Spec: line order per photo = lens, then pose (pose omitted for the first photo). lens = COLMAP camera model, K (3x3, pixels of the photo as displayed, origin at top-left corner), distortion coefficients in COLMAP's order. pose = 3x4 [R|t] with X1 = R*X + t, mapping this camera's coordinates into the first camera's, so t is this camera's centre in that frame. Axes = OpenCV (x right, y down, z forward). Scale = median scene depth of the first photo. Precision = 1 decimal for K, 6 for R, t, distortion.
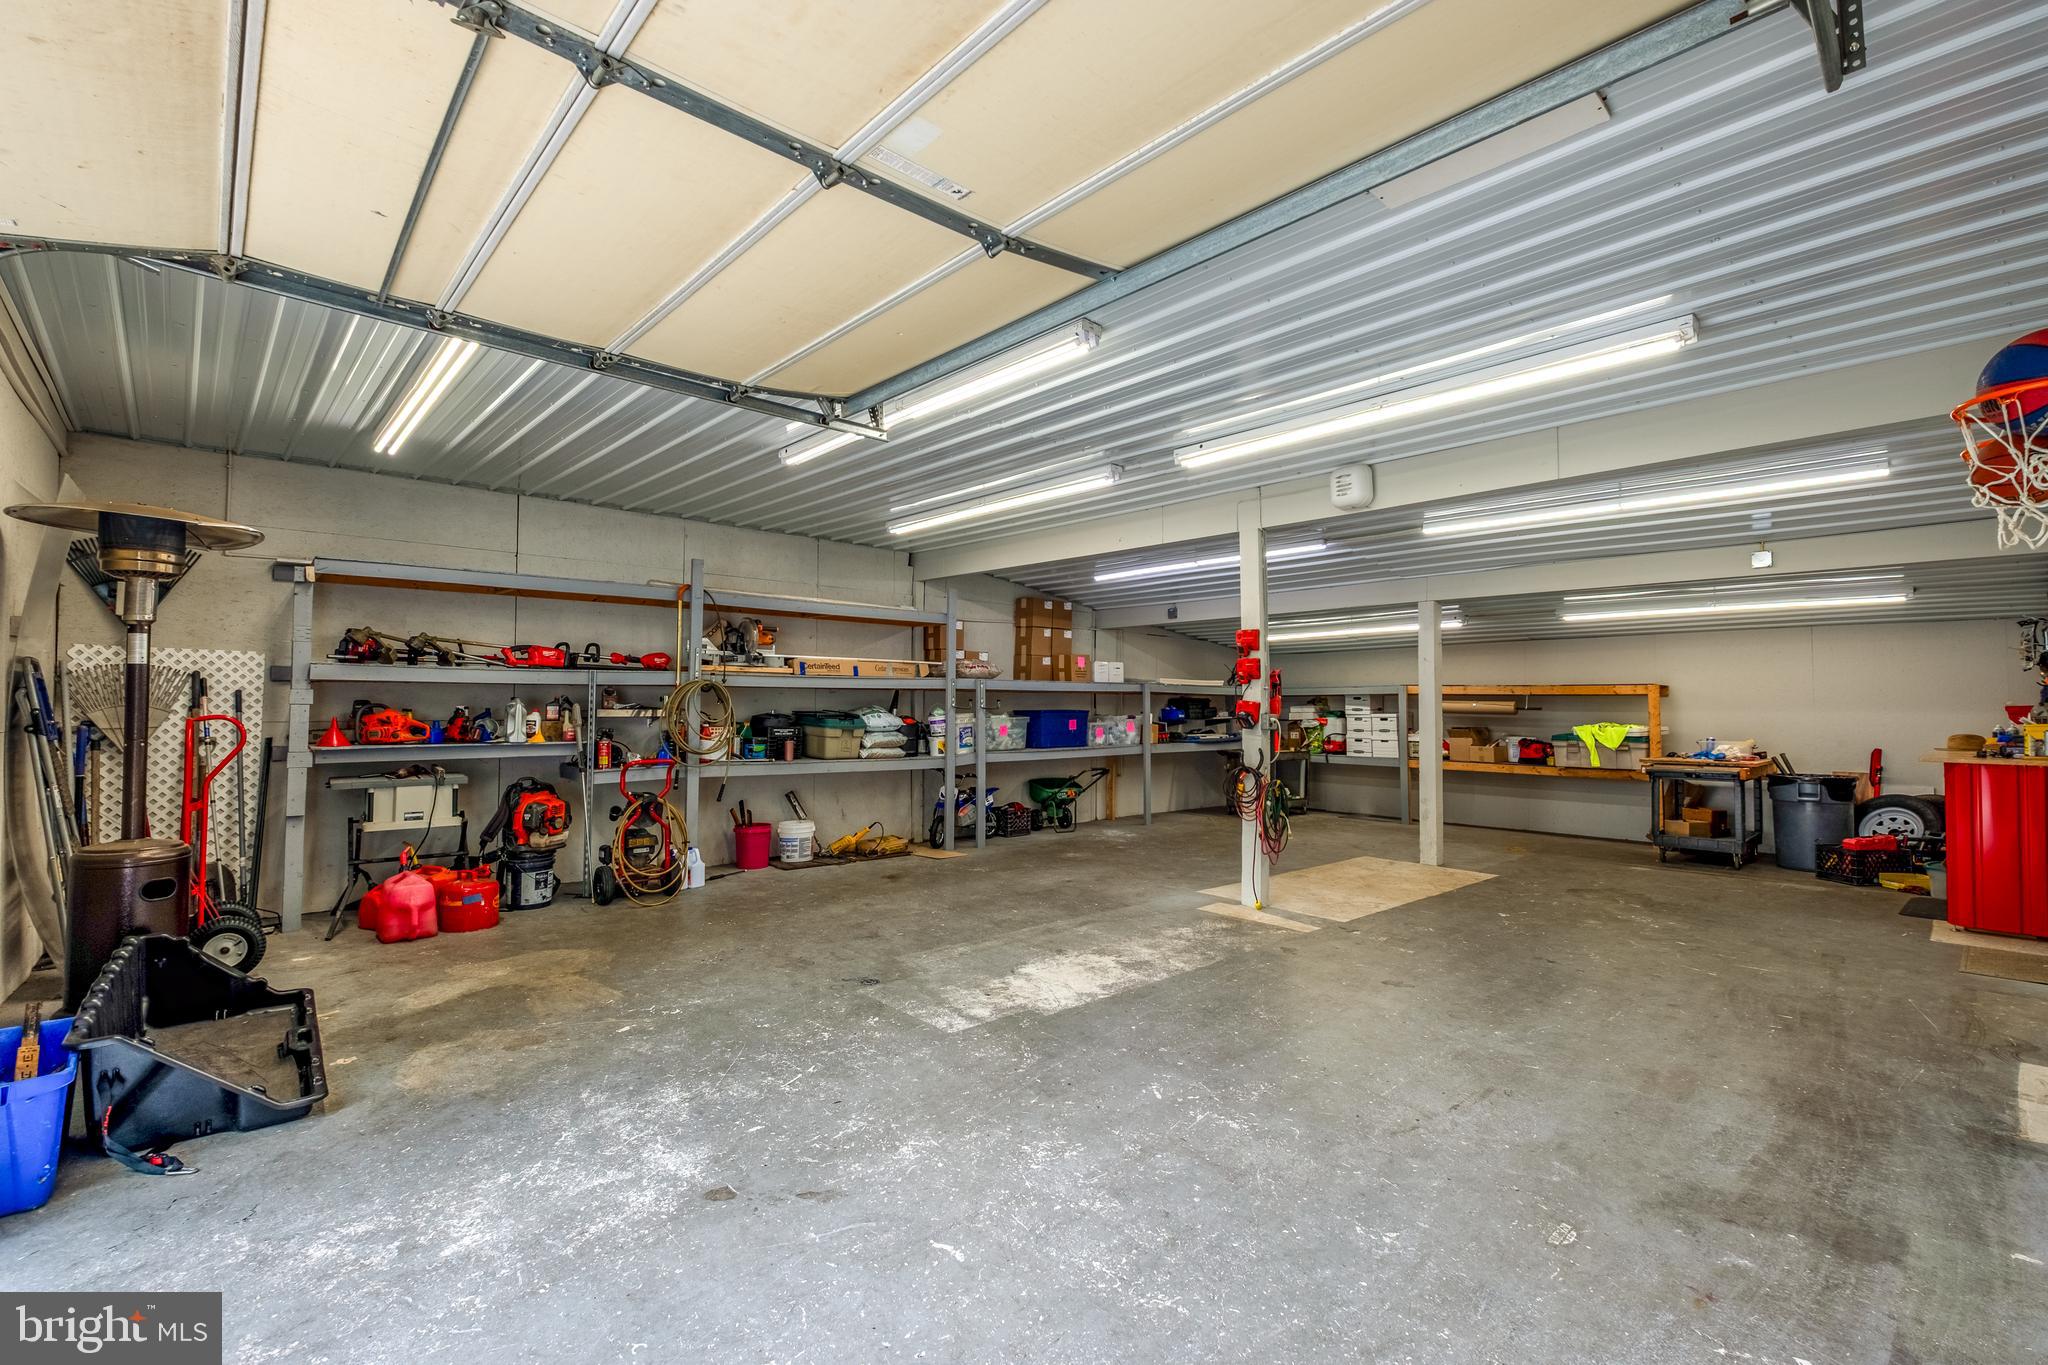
lens RADIAL K [[933.1, 0, 1025.5], [0, 933.1, 681.4], [0, 0, 1]] dist [-0.002491, -0.001114]
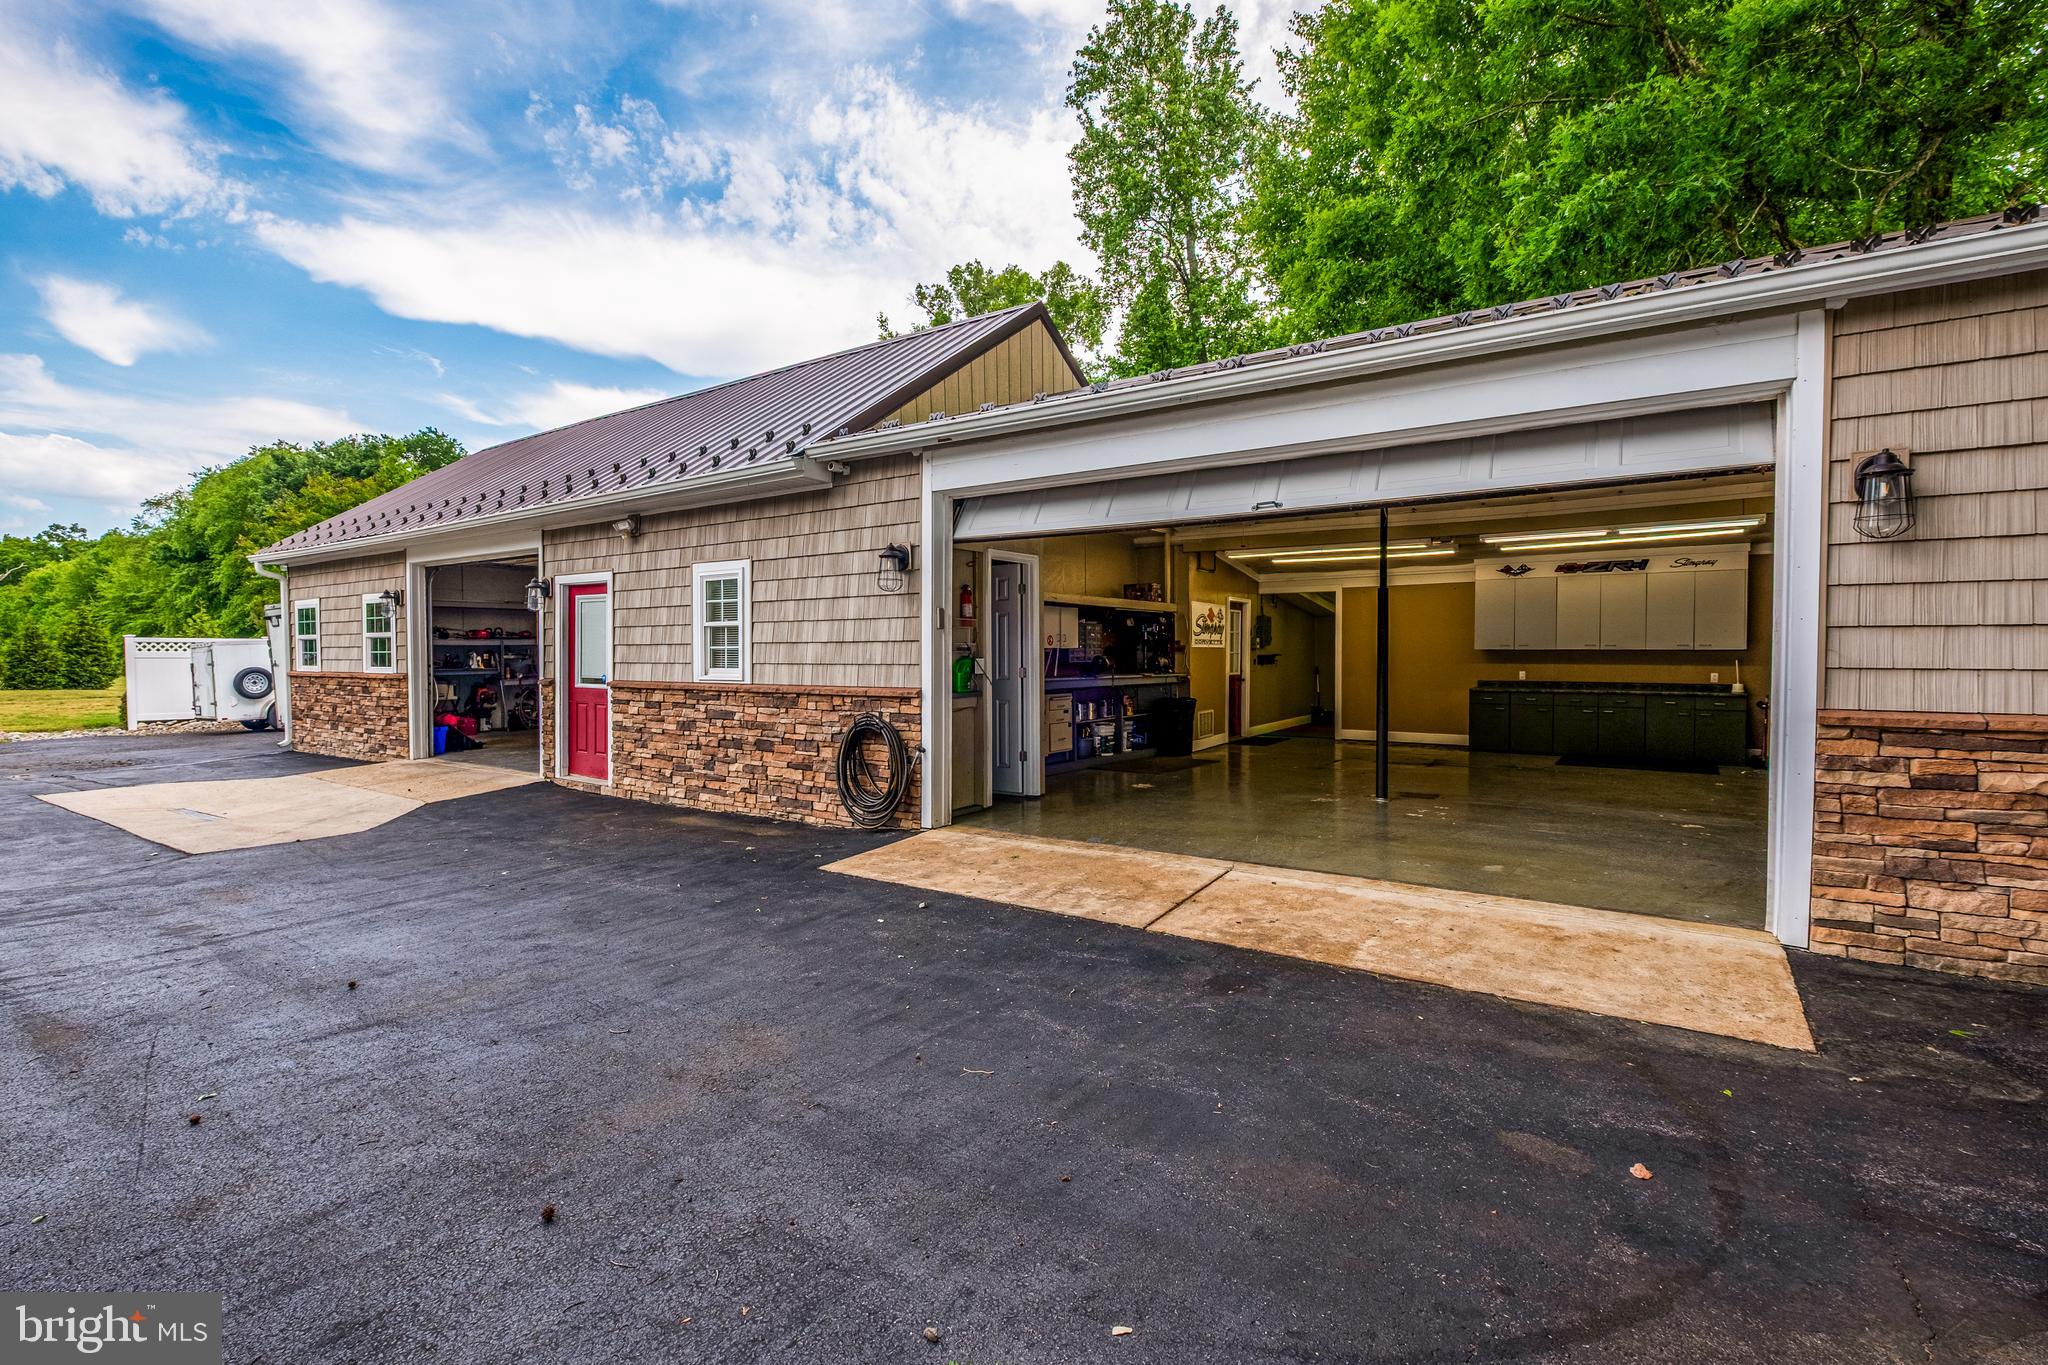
lens RADIAL K [[933.1, 0, 1026.0], [0, 933.1, 679.4], [0, 0, 1]] dist [-0.002491, -0.001114]
pose [[0.973514, -0.009270, 0.228441, 0.332703], [-0.003504, 0.998455, 0.055453, -0.050065], [-0.228602, -0.054785, 0.971977, -1.783652]]
